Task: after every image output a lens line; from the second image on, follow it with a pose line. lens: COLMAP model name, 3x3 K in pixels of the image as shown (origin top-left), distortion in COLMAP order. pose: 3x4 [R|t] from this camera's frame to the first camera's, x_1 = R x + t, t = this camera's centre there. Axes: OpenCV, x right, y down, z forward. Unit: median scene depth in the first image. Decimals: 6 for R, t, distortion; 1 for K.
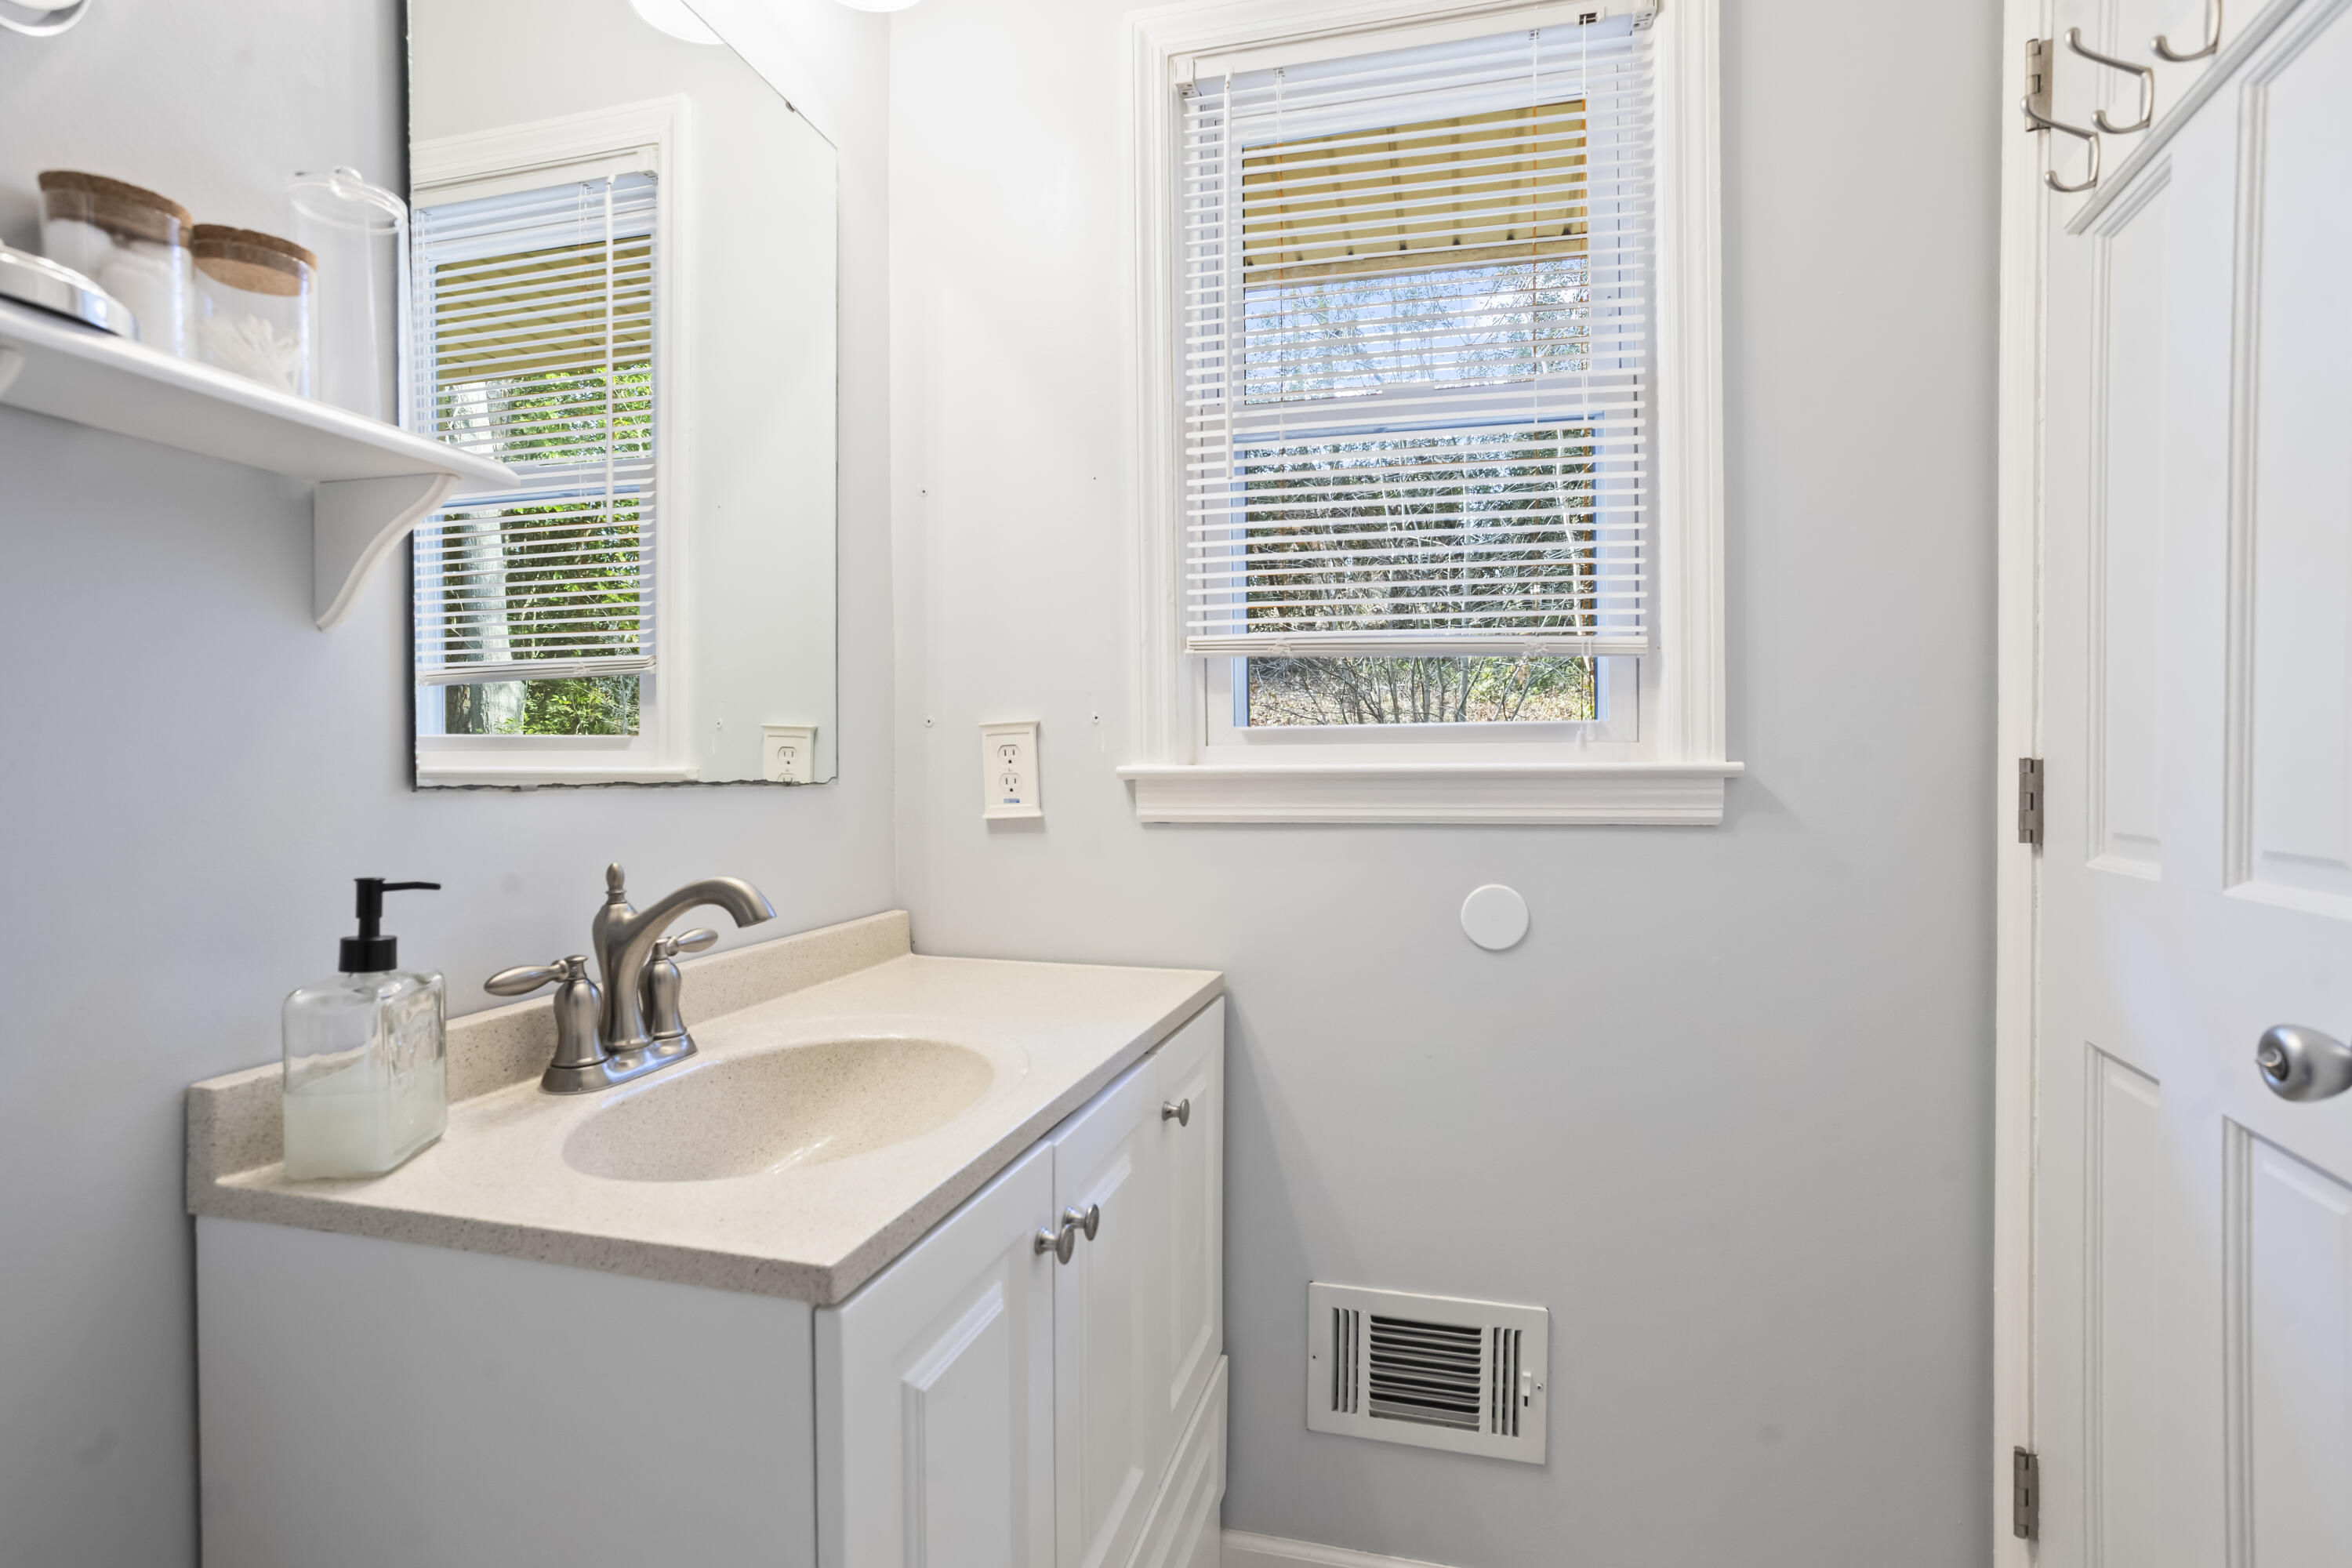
lens RADIAL K [[1142.1, 0, 1178.2], [0, 1142.1, 774.9], [0, 0, 1]] dist [-0.048596, 0.033265]
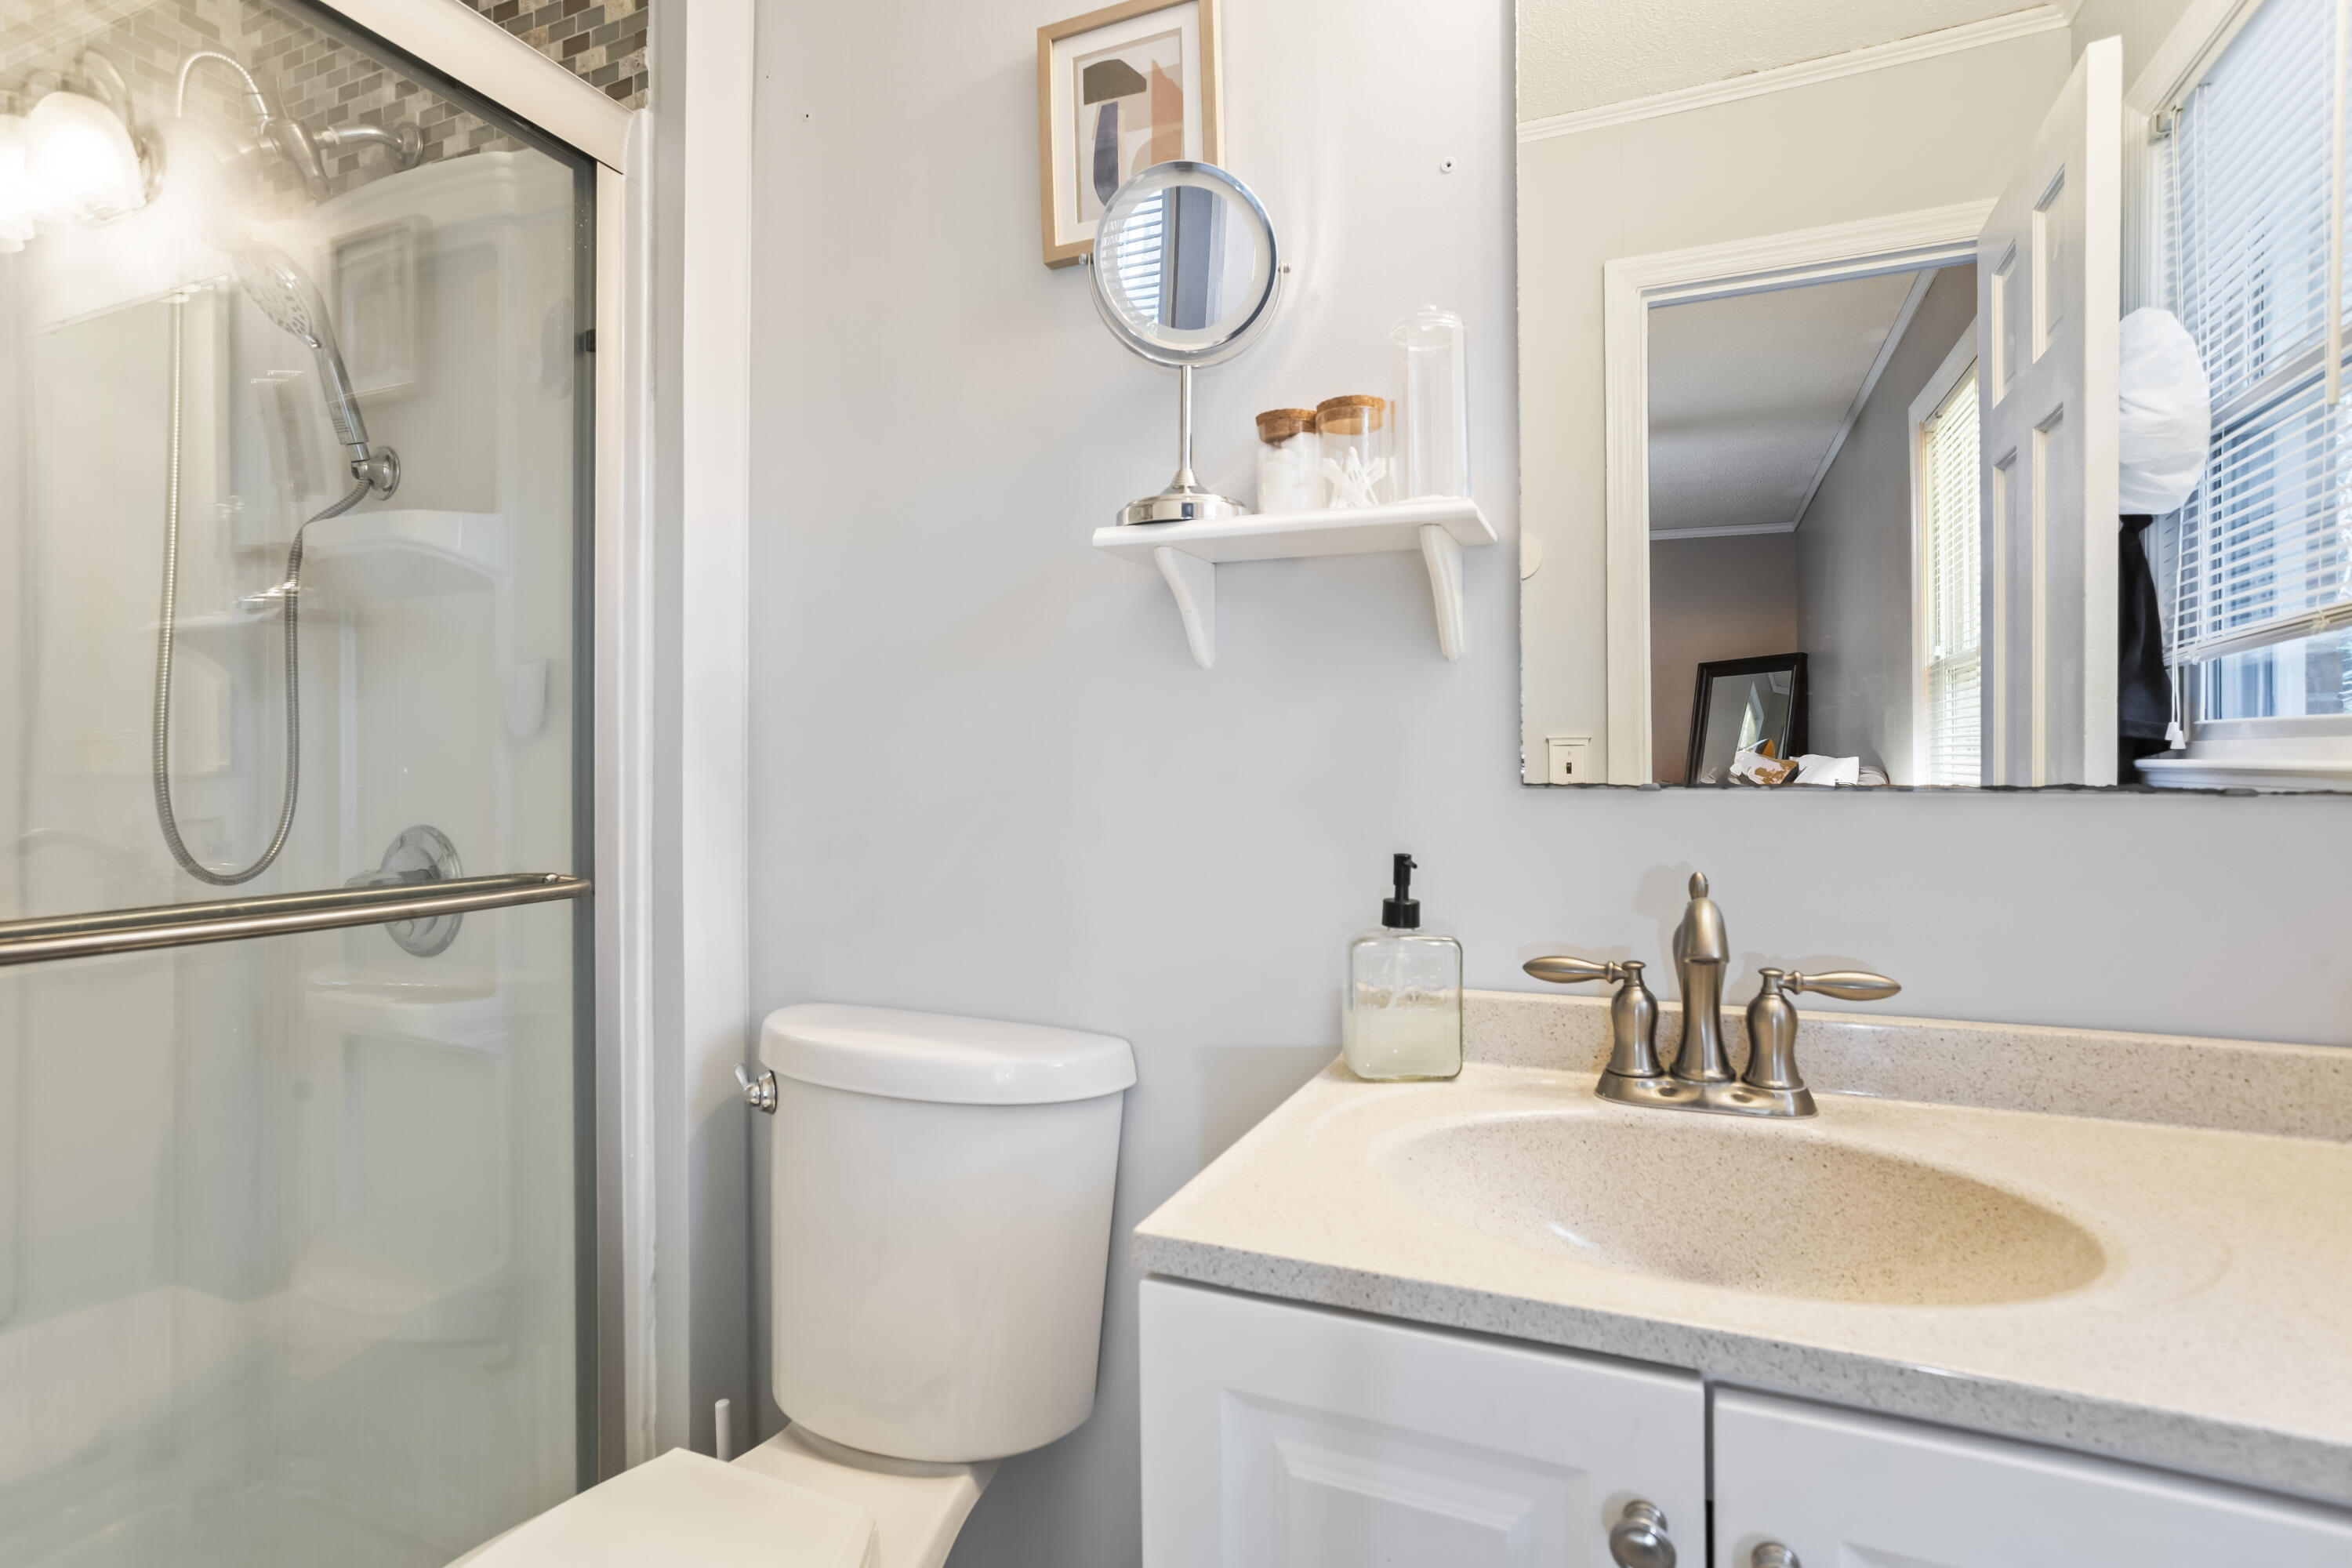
lens RADIAL K [[1115.8, 0, 1190.7], [0, 1115.8, 758.7], [0, 0, 1]] dist [-0.048019, 0.031291]
pose [[-0.125917, -0.004052, -0.992033, 0.401335], [-0.003906, 0.999986, -0.003588, -0.008195], [0.992033, 0.003423, -0.125931, 0.645972]]
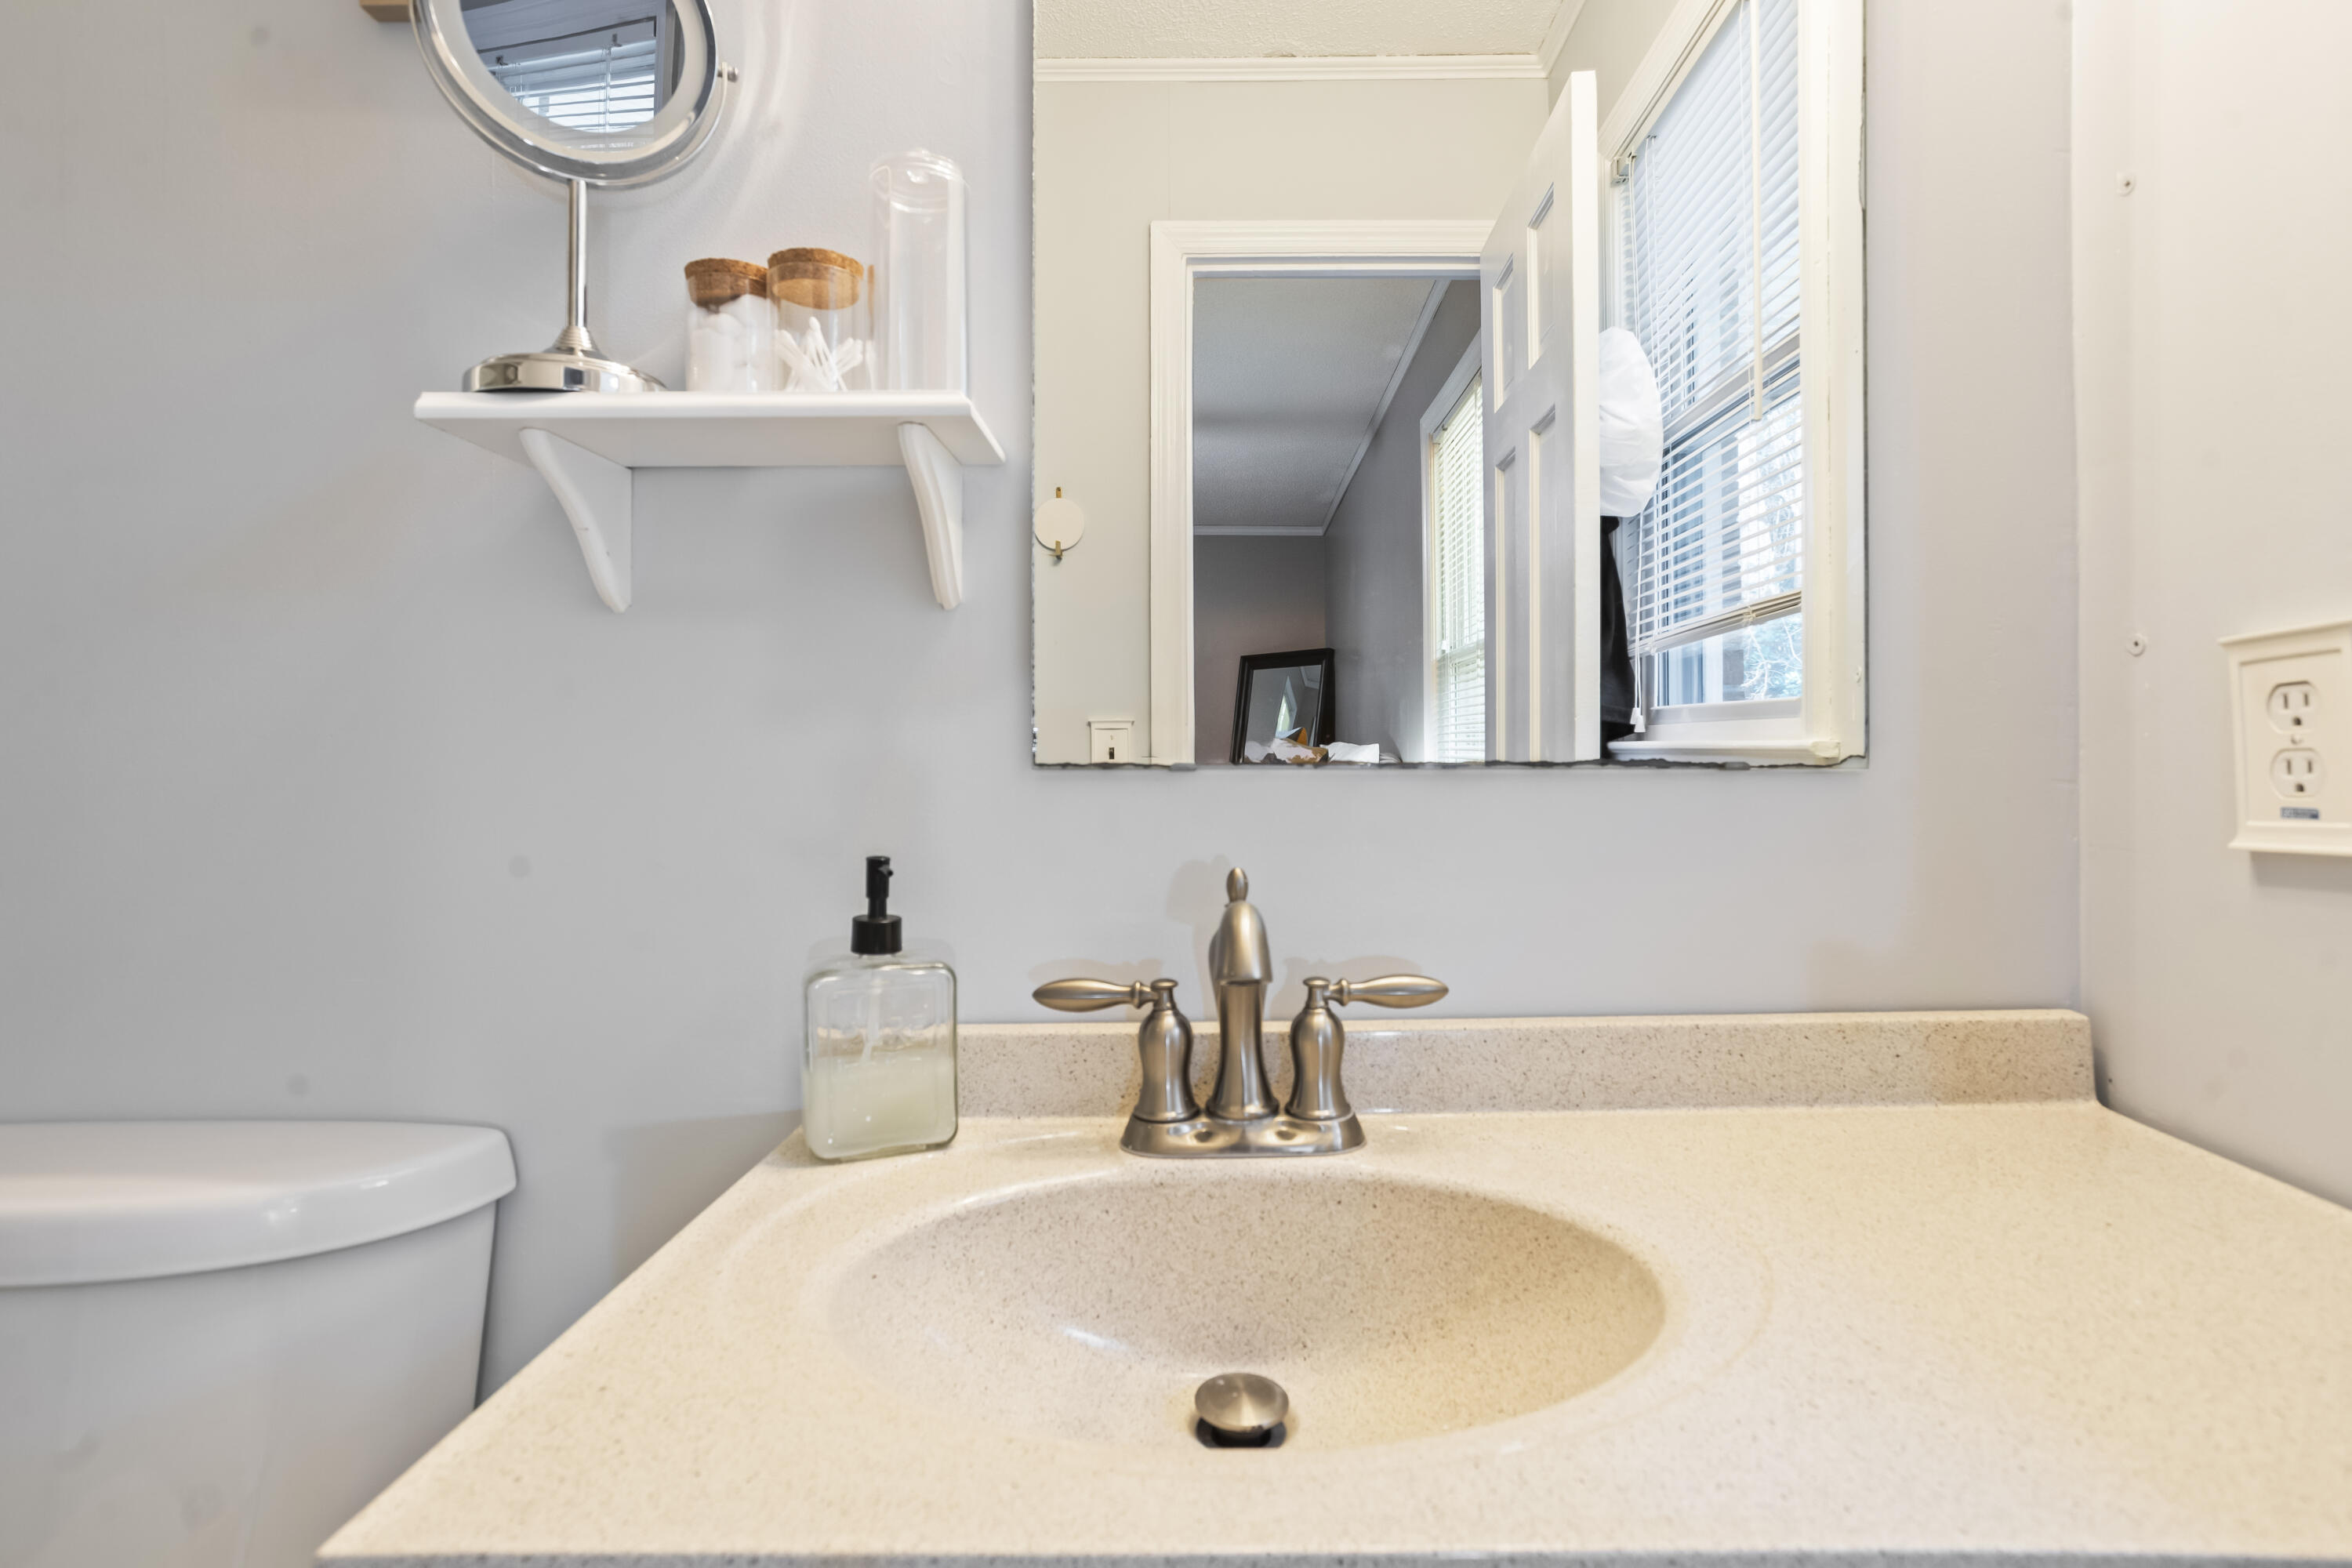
lens RADIAL K [[1144.9, 0, 1197.7], [0, 1144.9, 752.1], [0, 0, 1]] dist [-0.071457, 0.056760]
pose [[0.263258, -0.001273, -0.964725, 0.214731], [-0.000988, 0.999998, -0.001589, 0.001457], [0.964725, 0.001372, 0.263256, 0.707361]]
